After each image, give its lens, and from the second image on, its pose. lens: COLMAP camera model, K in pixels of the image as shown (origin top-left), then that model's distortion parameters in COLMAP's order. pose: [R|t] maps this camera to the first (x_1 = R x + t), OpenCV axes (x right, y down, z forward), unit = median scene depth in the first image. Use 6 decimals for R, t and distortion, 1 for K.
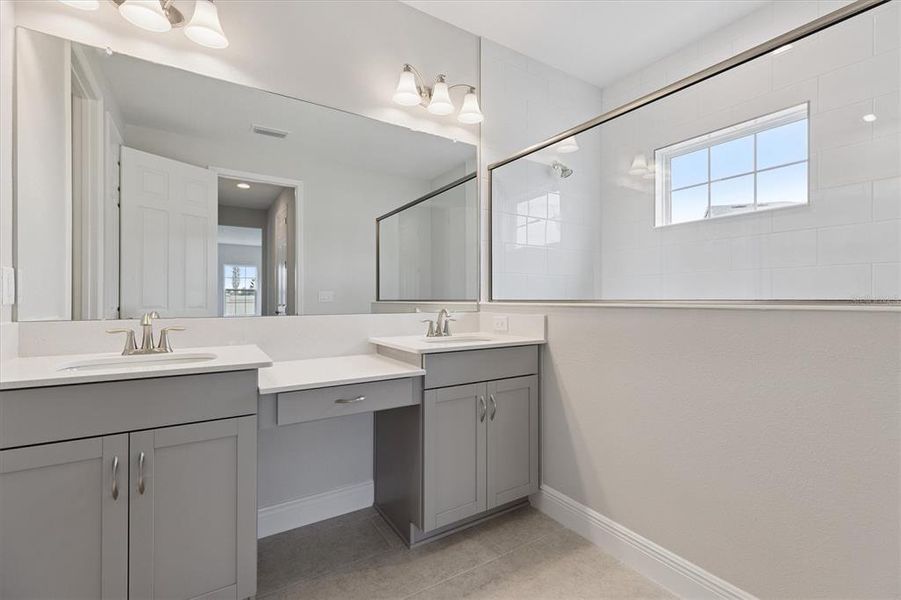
lens RADIAL K [[398.2, 0, 453.8], [0, 398.2, 299.2], [0, 0, 1]] dist [-0.000927, -0.000125]
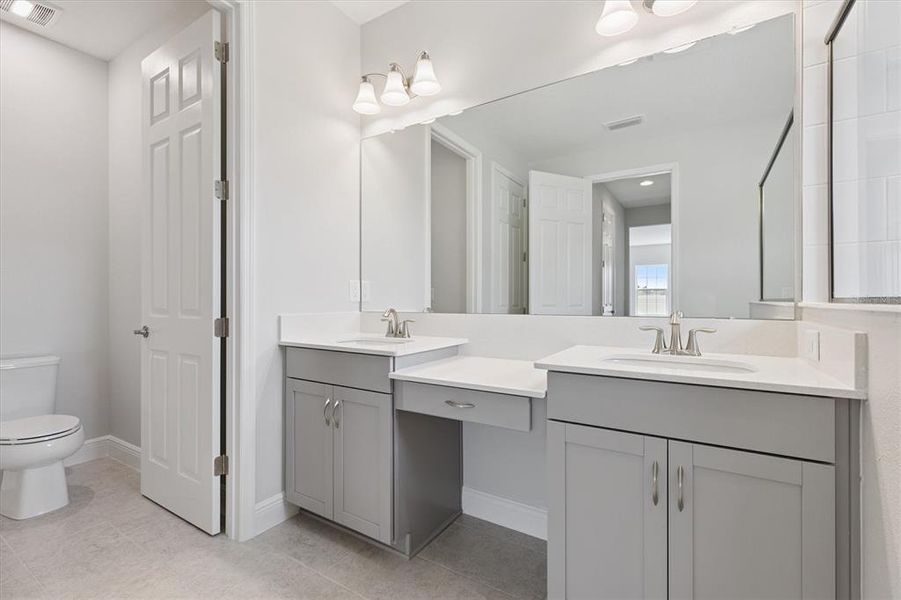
lens RADIAL K [[398.2, 0, 453.8], [0, 398.2, 299.2], [0, 0, 1]] dist [-0.000927, -0.000125]
pose [[0.429116, -0.001444, -0.903248, 0.394014], [0.001159, 0.999999, -0.001048, 0.003378], [0.903249, -0.000597, 0.429117, 0.392006]]
